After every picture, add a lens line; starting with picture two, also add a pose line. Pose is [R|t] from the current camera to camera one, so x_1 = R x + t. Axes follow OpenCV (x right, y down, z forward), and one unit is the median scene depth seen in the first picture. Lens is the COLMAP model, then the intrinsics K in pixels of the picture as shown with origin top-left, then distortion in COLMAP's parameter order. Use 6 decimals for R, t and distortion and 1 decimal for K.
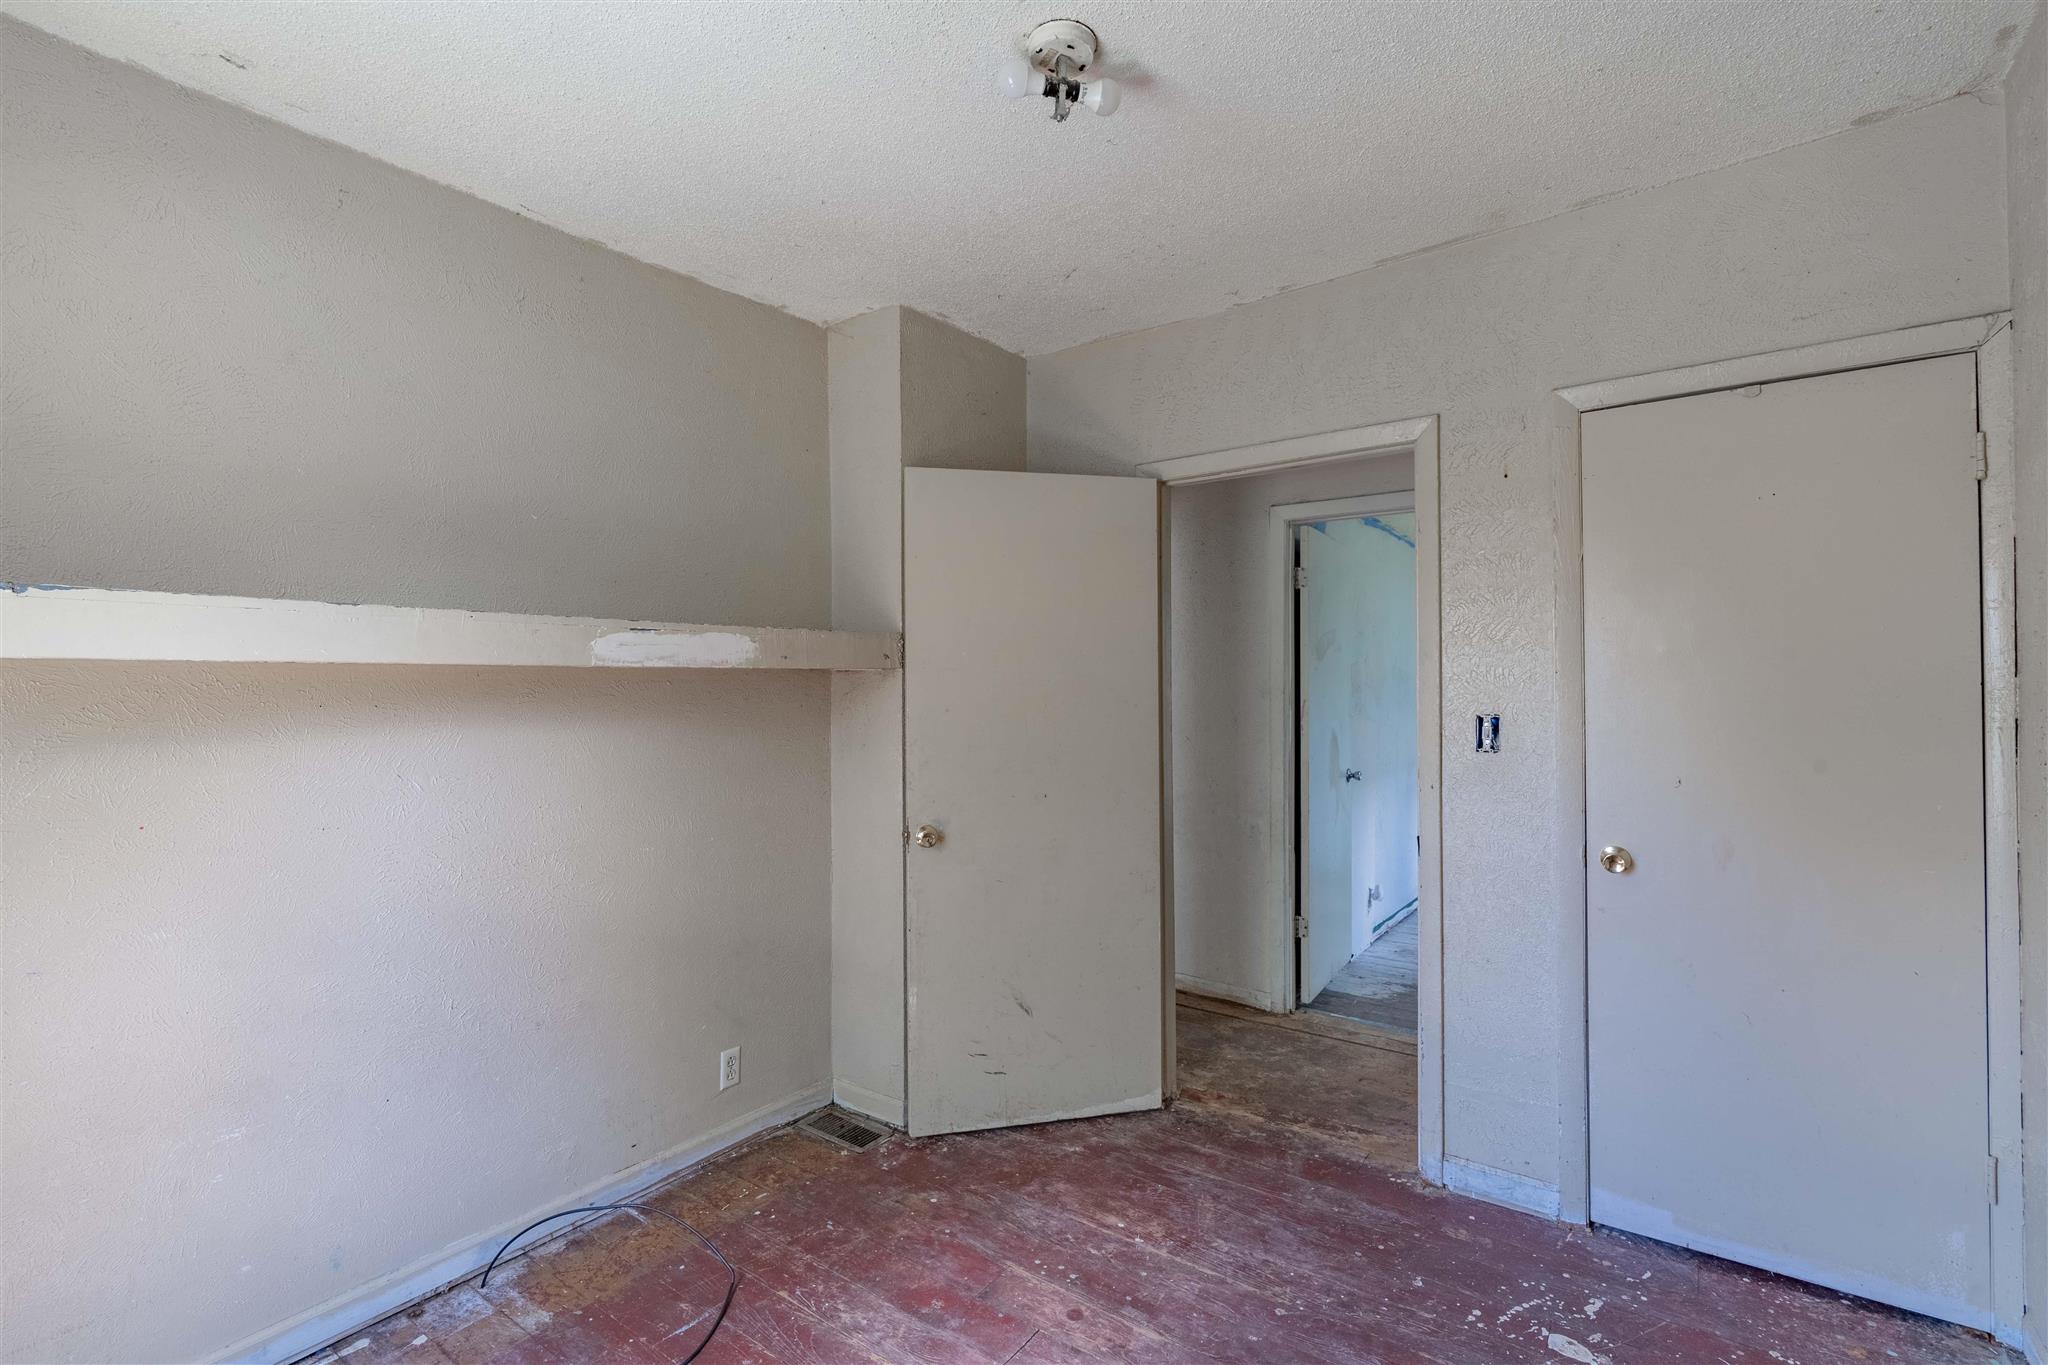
lens RADIAL K [[932.3, 0, 1021.2], [0, 932.3, 676.0], [0, 0, 1]] dist [-0.002458, 0.000084]
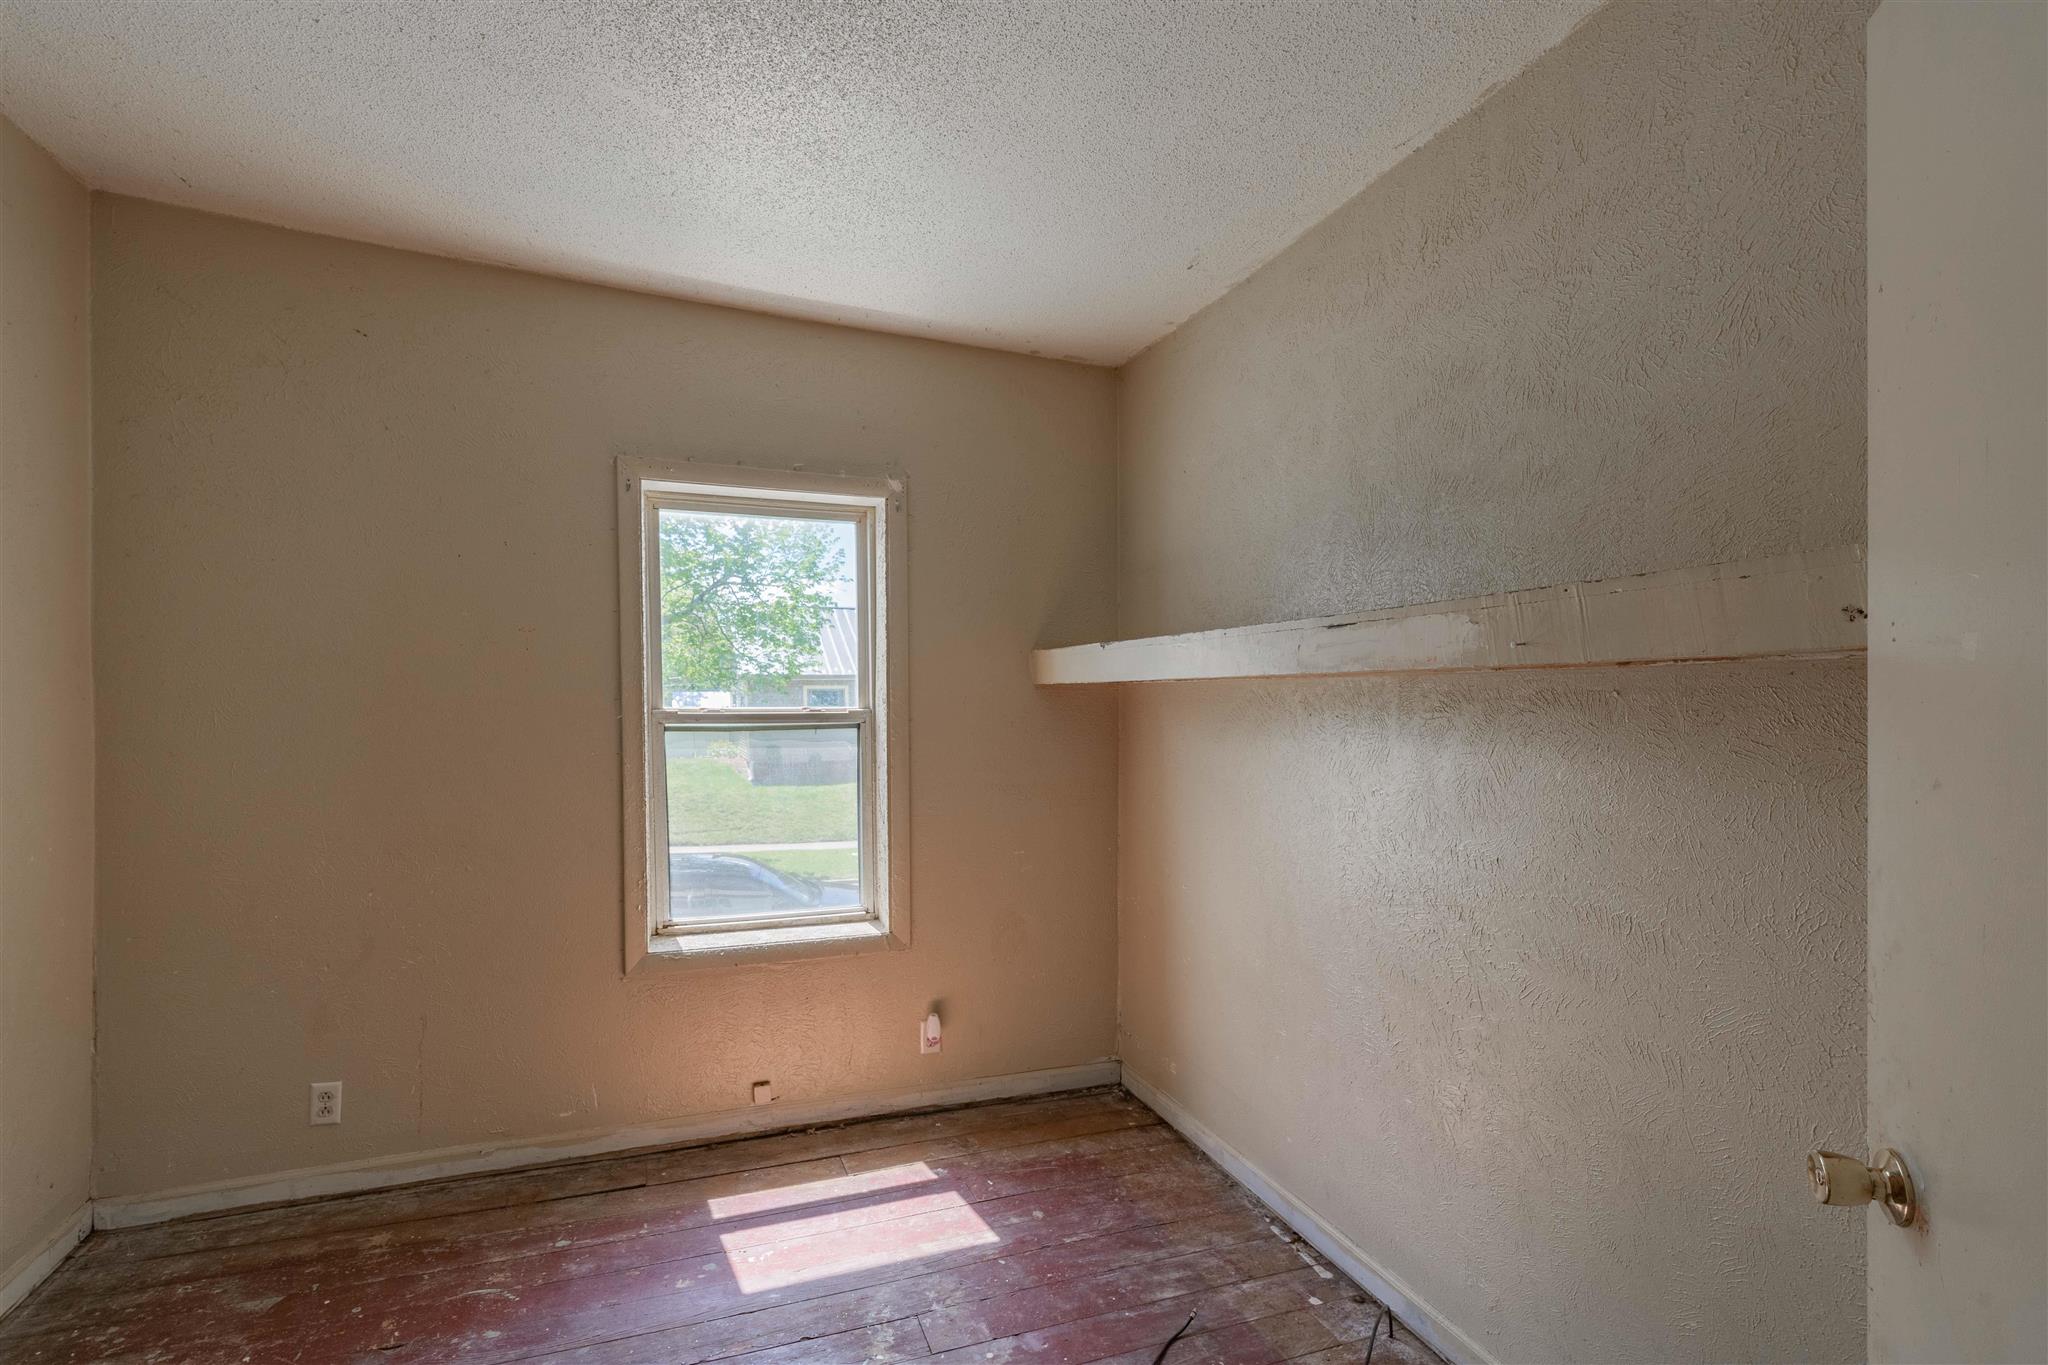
lens RADIAL K [[932.3, 0, 1026.1], [0, 932.3, 696.7], [0, 0, 1]] dist [-0.002458, 0.000084]
pose [[-0.539344, -0.008516, -0.842042, 0.367715], [-0.008823, 0.999951, -0.004461, 0.015891], [0.842039, 0.005024, -0.539393, 1.055868]]
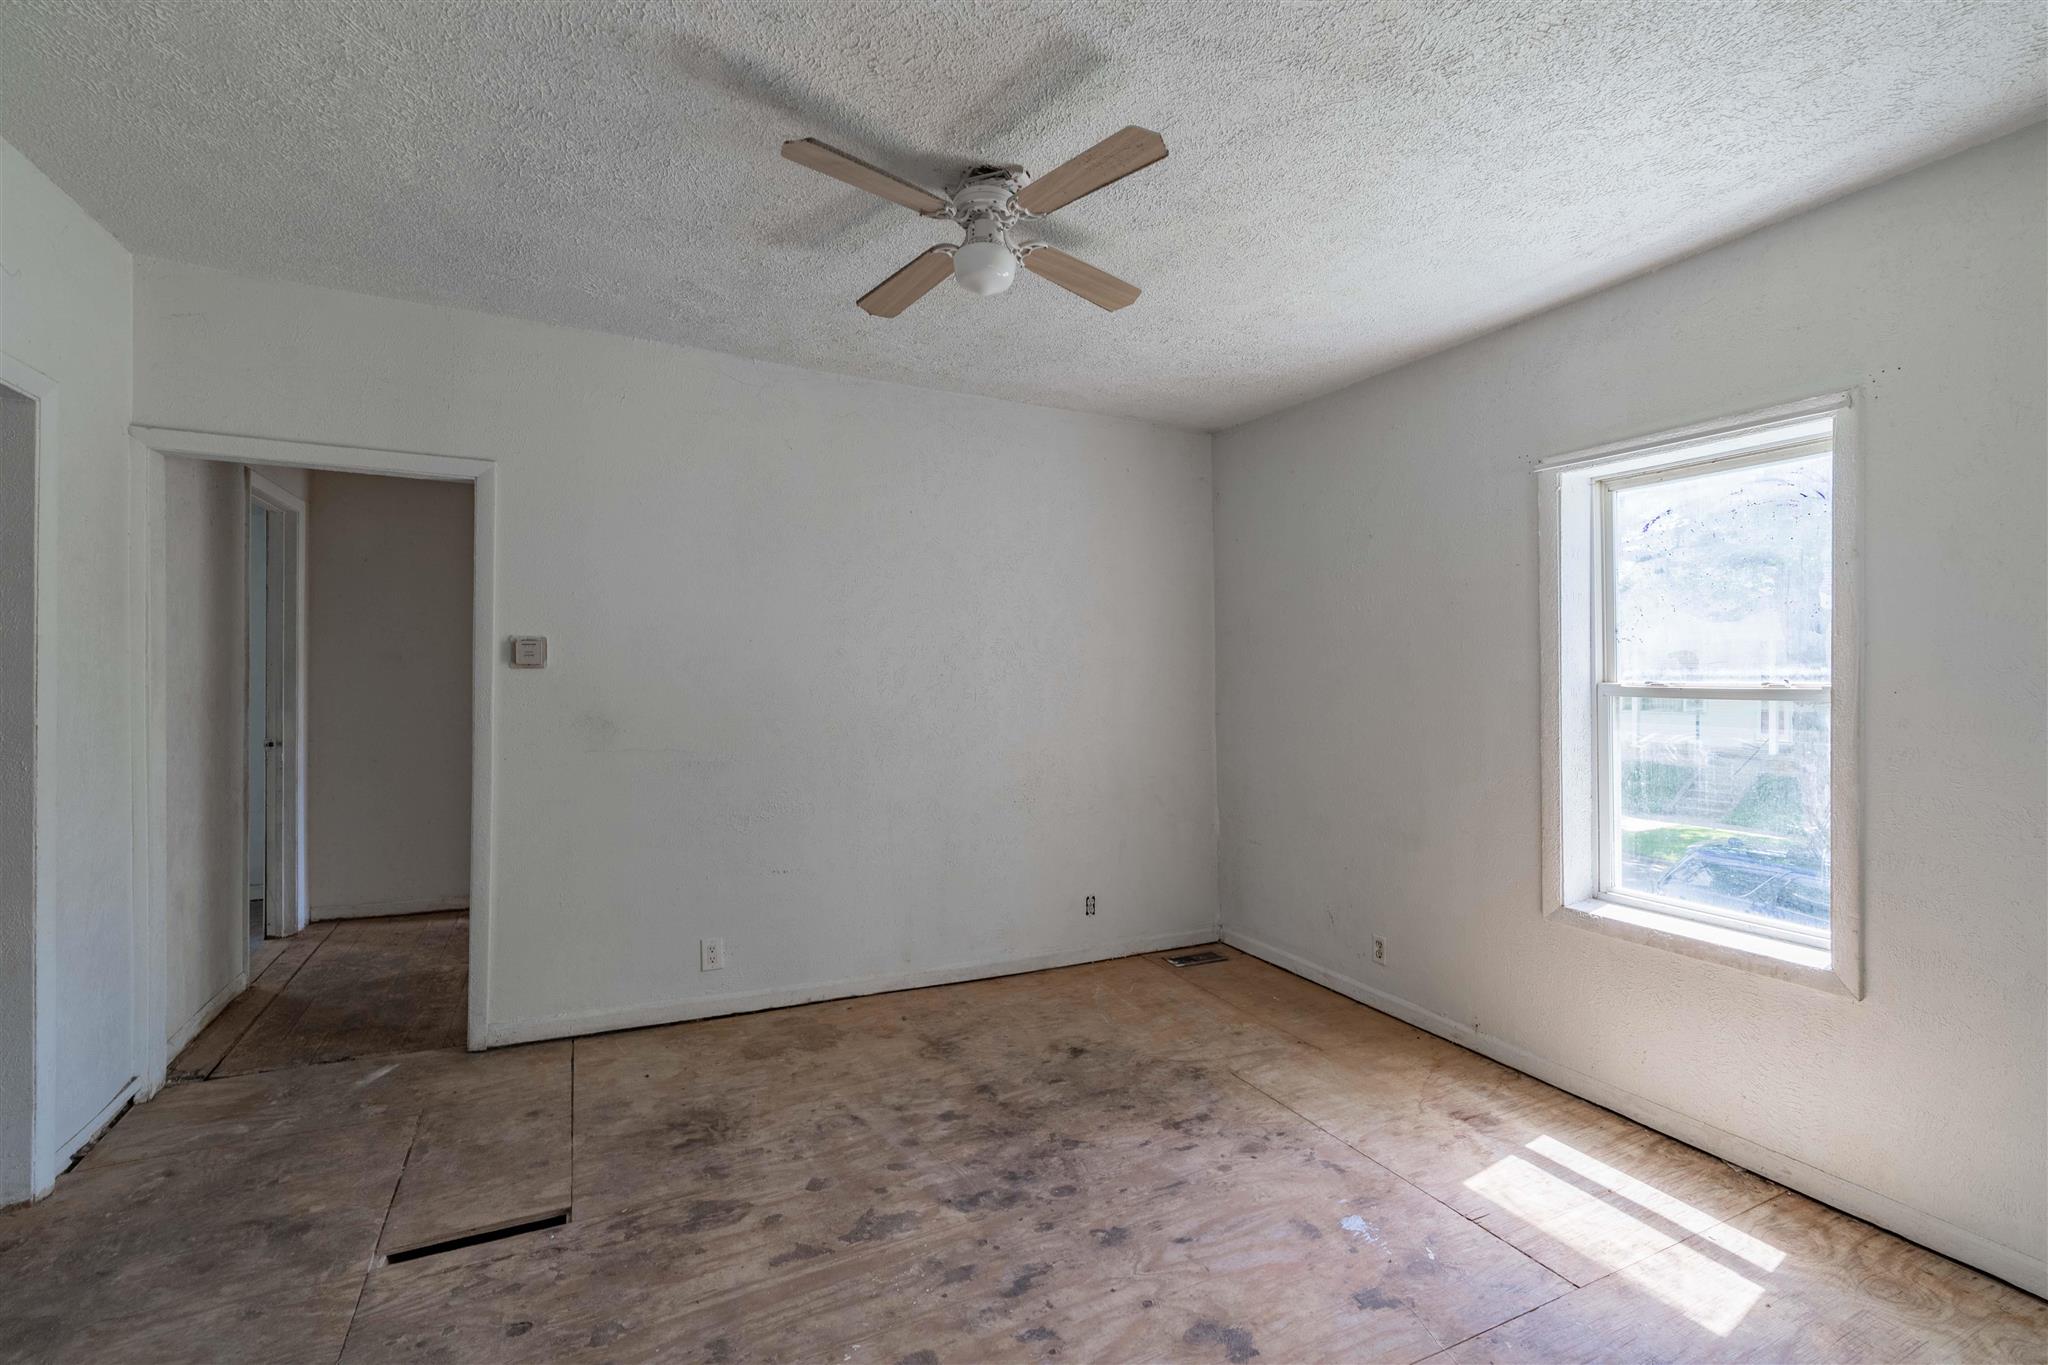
lens RADIAL K [[932.3, 0, 1030.9], [0, 932.3, 671.0], [0, 0, 1]] dist [-0.002458, 0.000084]
pose [[-0.884616, -0.024477, 0.465678, -0.290193], [-0.023998, 0.999688, 0.006957, 0.027646], [-0.465703, -0.005022, -0.884927, 1.480459]]
